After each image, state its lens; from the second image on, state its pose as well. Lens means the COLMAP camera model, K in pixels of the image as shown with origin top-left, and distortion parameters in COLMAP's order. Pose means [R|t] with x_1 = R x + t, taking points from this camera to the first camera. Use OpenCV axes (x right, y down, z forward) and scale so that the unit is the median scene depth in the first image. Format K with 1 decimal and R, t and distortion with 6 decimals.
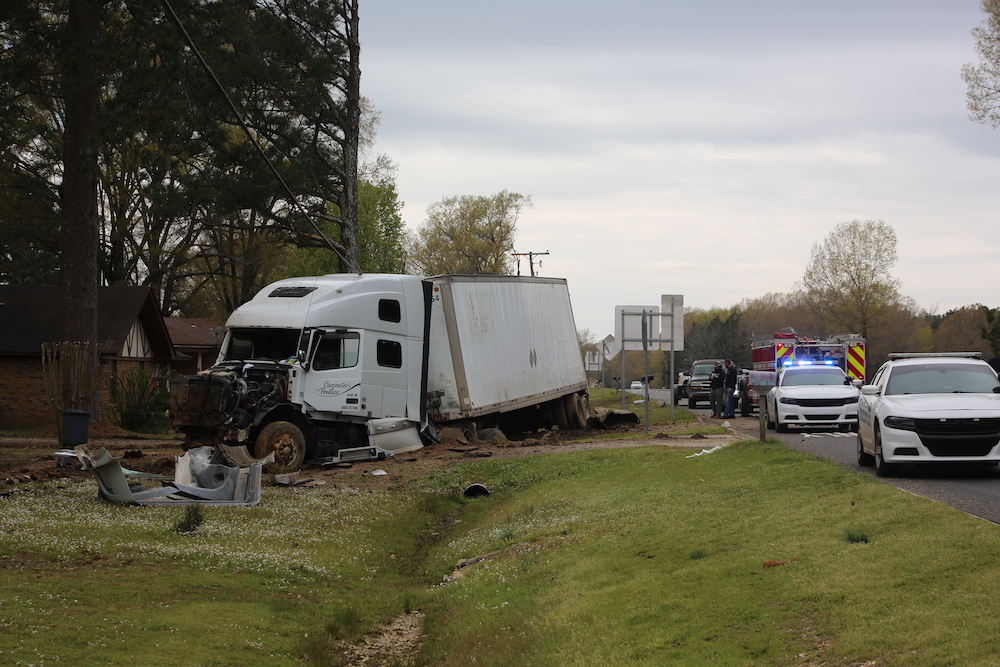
lens RADIAL K [[2154.6, 0, 500.0], [0, 2154.6, 333.5], [0, 0, 1]] dist [-0.124973, -0.109676]
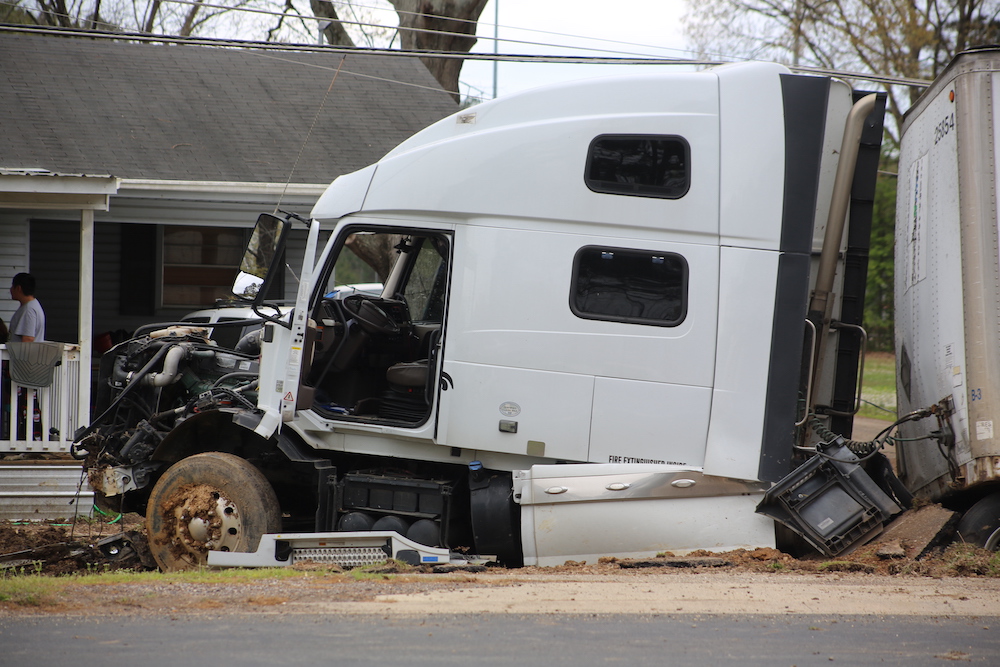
lens RADIAL K [[3820.5, 0, 496.9], [0, 3820.5, 344.4], [0, 0, 1]] dist [0.869991, 2.743232]
pose [[0.313368, 0.010430, -0.949575, 0.559075], [-0.001935, 0.999945, 0.010345, 0.012880], [0.949630, -0.001404, 0.313371, 0.790852]]
